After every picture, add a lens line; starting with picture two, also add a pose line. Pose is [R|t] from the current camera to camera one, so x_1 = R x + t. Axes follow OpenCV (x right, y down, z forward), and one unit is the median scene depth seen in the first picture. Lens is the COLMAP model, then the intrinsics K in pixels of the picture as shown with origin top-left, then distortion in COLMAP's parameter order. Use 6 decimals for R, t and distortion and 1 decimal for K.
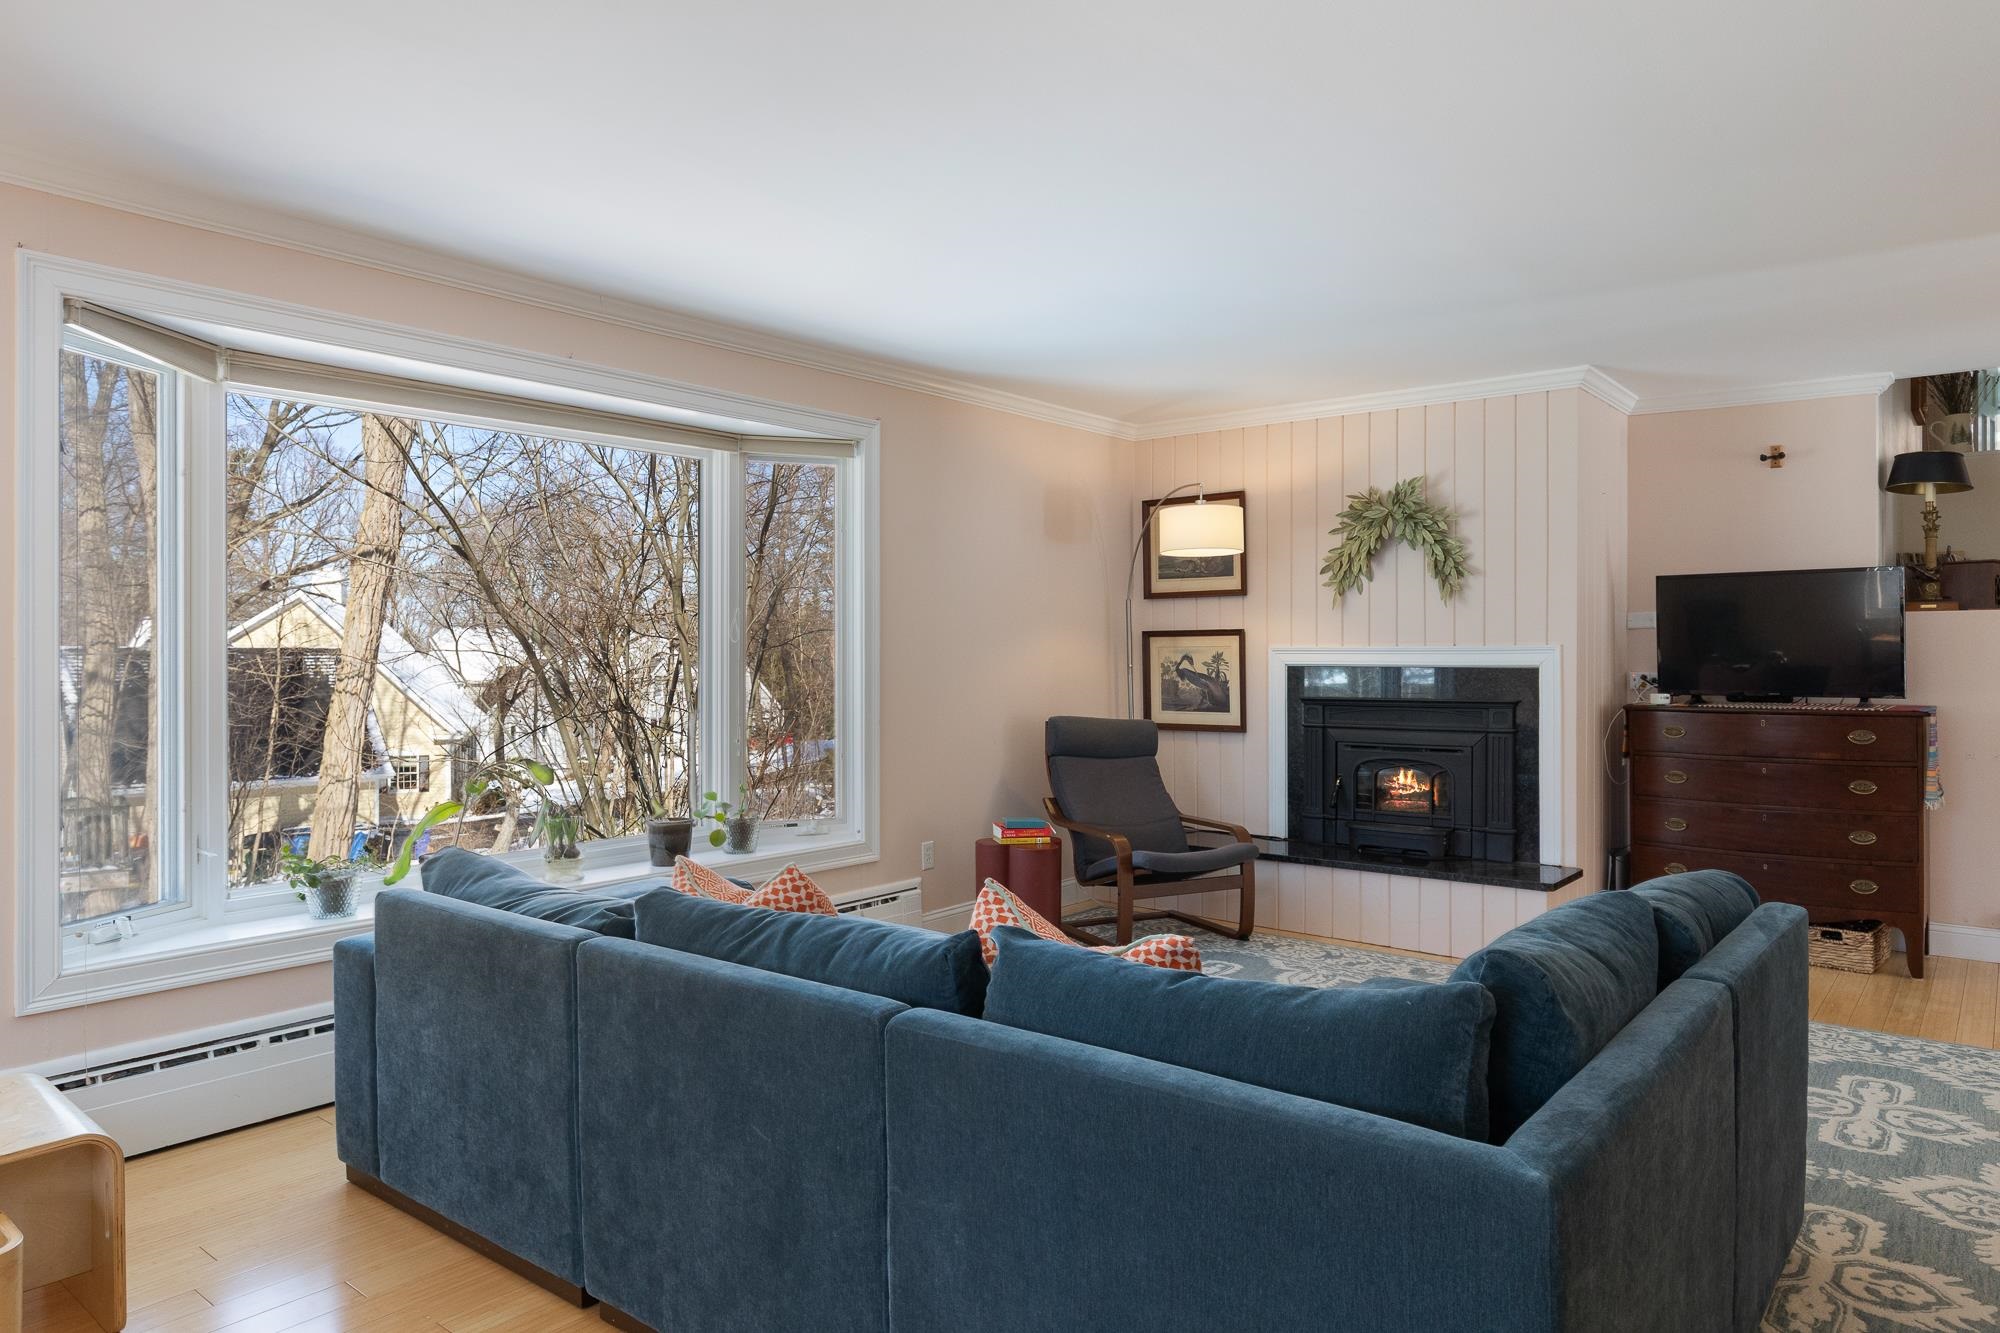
lens RADIAL K [[1284.5, 0, 985.4], [0, 1284.5, 642.4], [0, 0, 1]] dist [-0.004097, 0.000608]
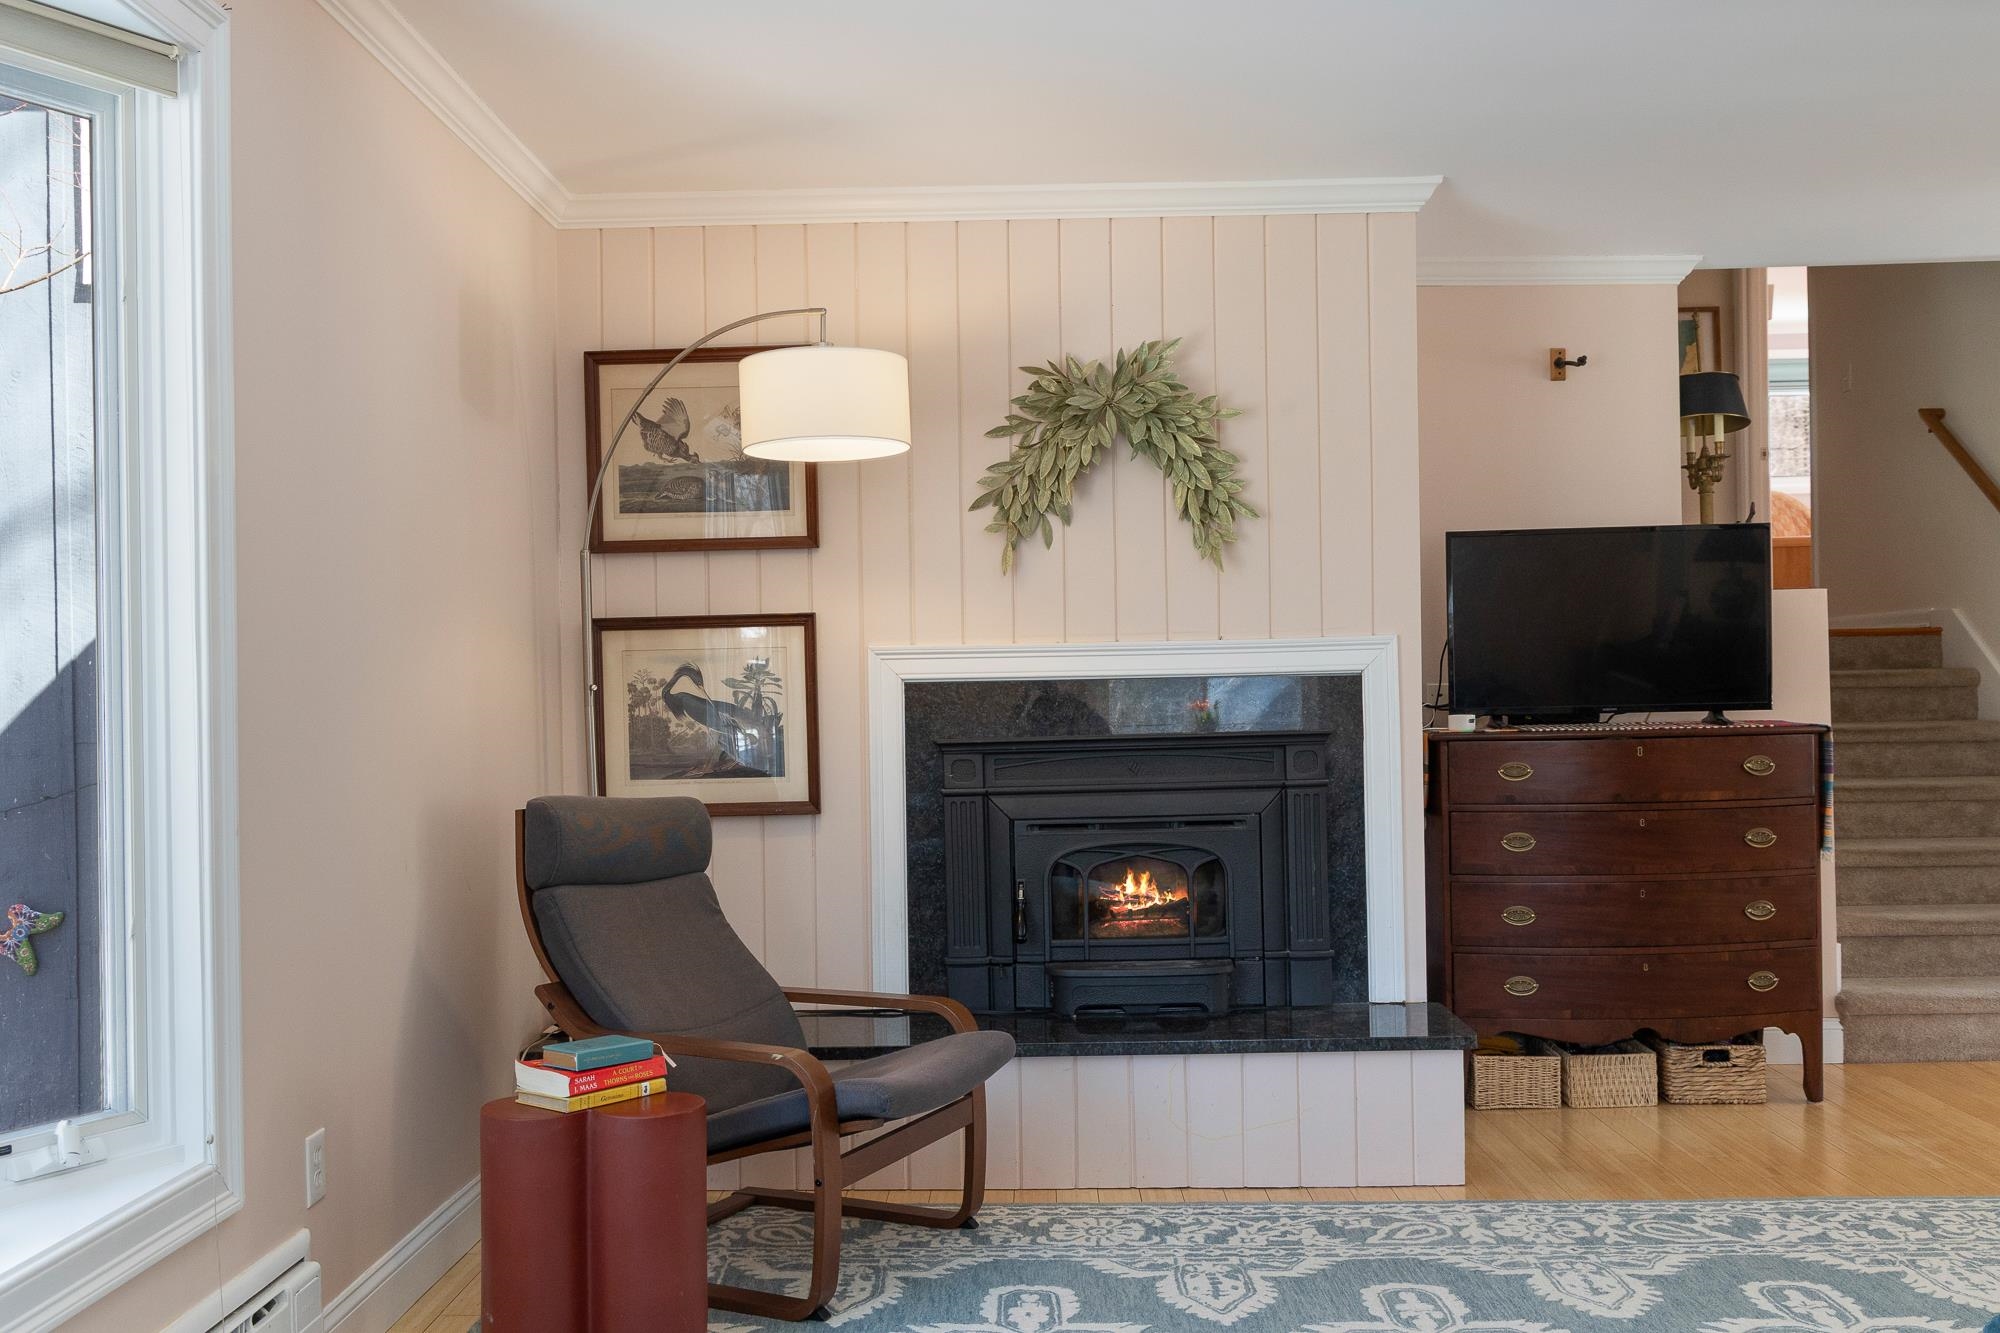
lens RADIAL K [[1826.4, 0, 1008.0], [0, 1826.4, 674.2], [0, 0, 1]] dist [-0.006349, 0.000000]
pose [[0.779778, -0.006925, 0.626018, -0.221950], [0.013208, 0.999898, -0.005391, 0.021470], [-0.625917, 0.012472, 0.779790, 0.425243]]
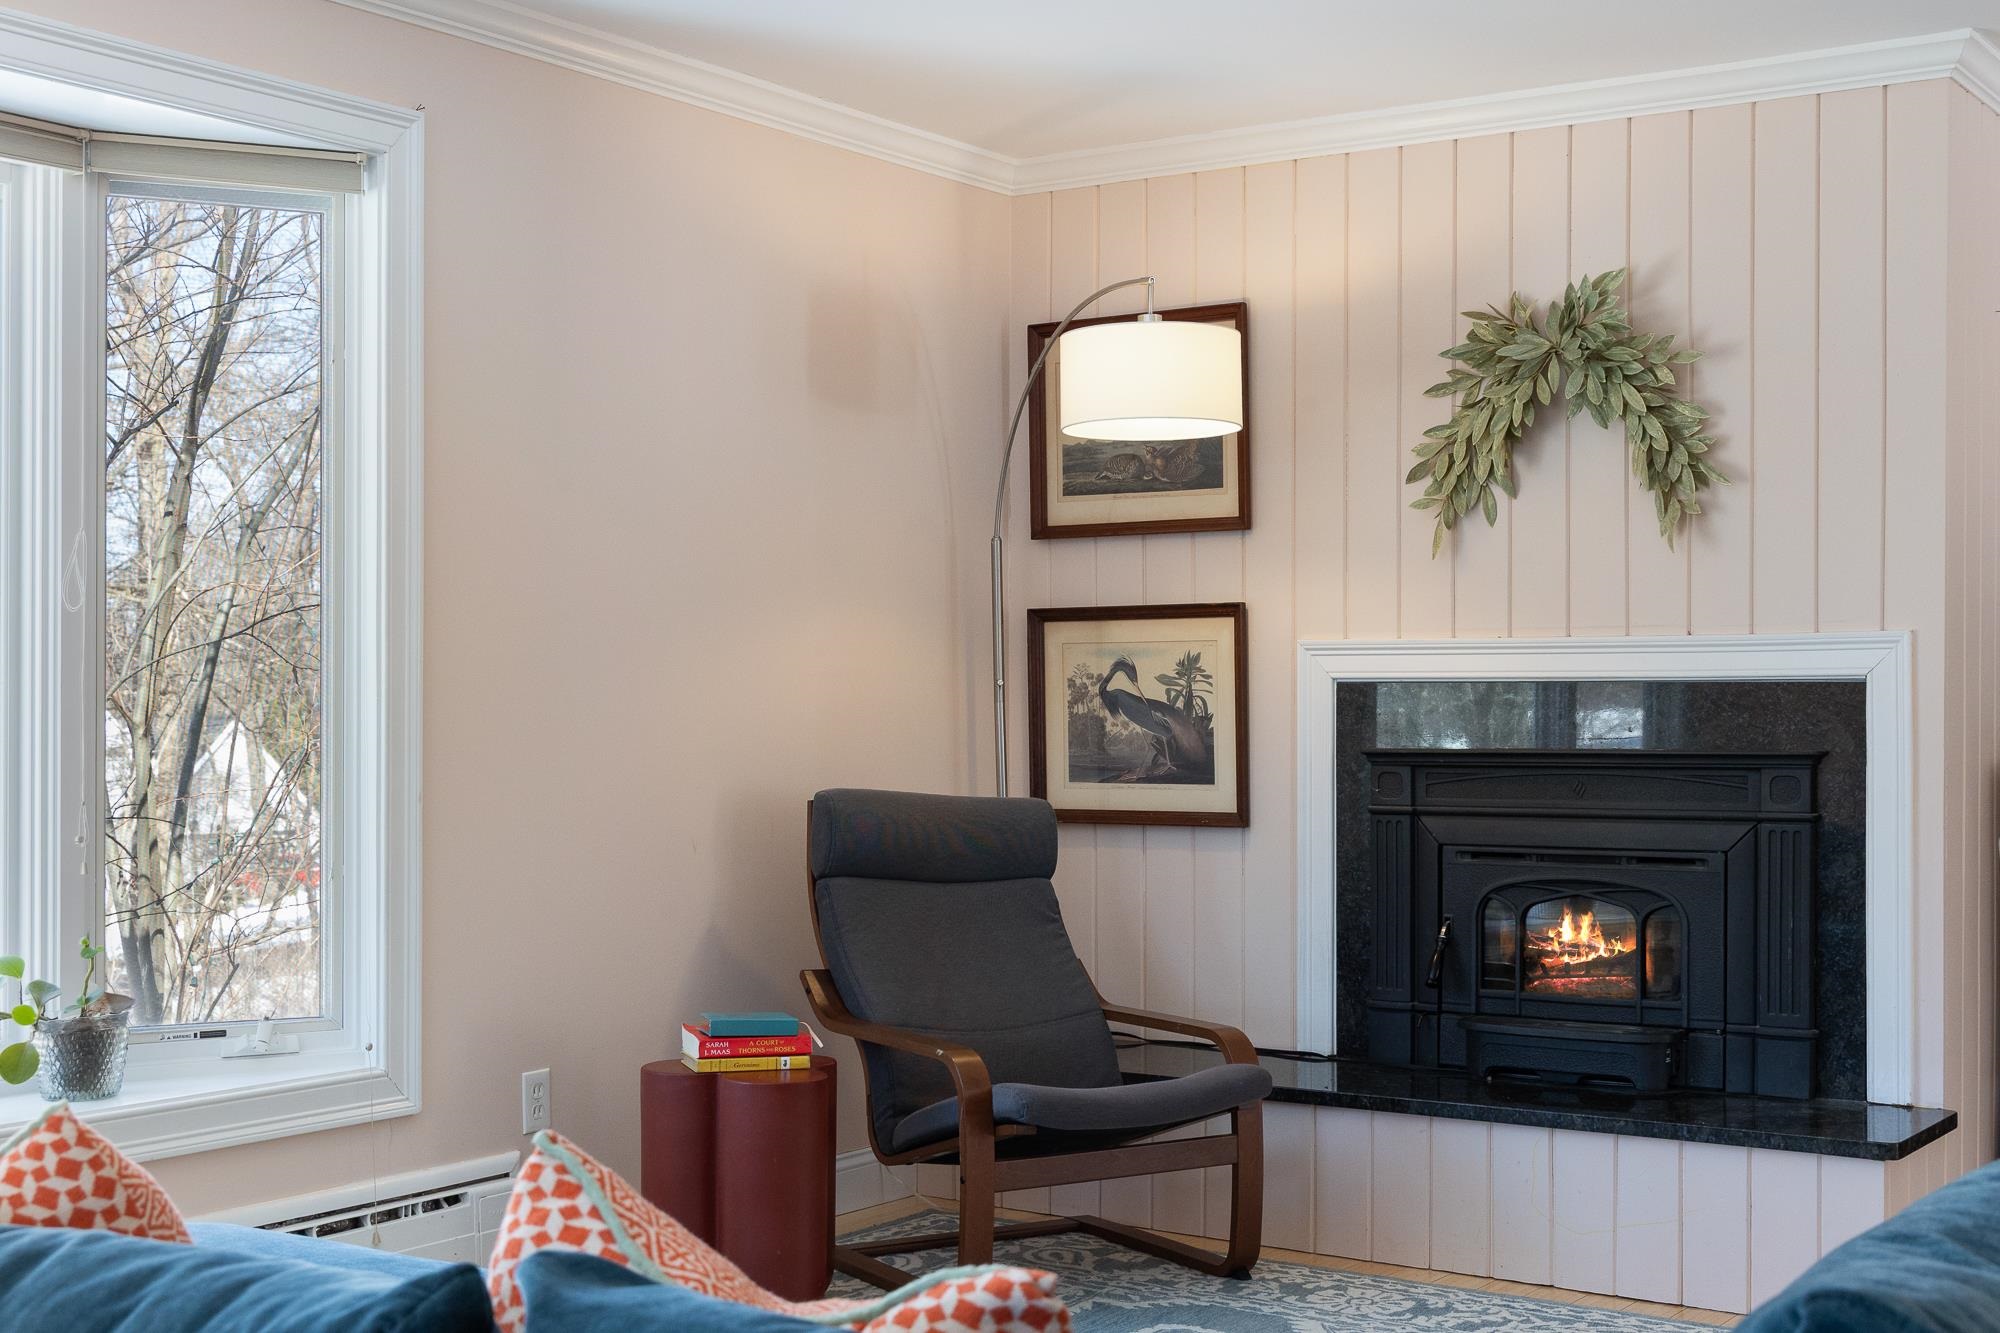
lens RADIAL K [[2607.5, 0, 1007.1], [0, 2607.5, 673.7], [0, 0, 1]] dist [0.001251, 0.000000]
pose [[0.995101, 0.002853, 0.098824, 0.026955], [-0.002561, 0.999992, -0.003082, 0.020390], [-0.098832, 0.002814, 0.995100, 0.086474]]
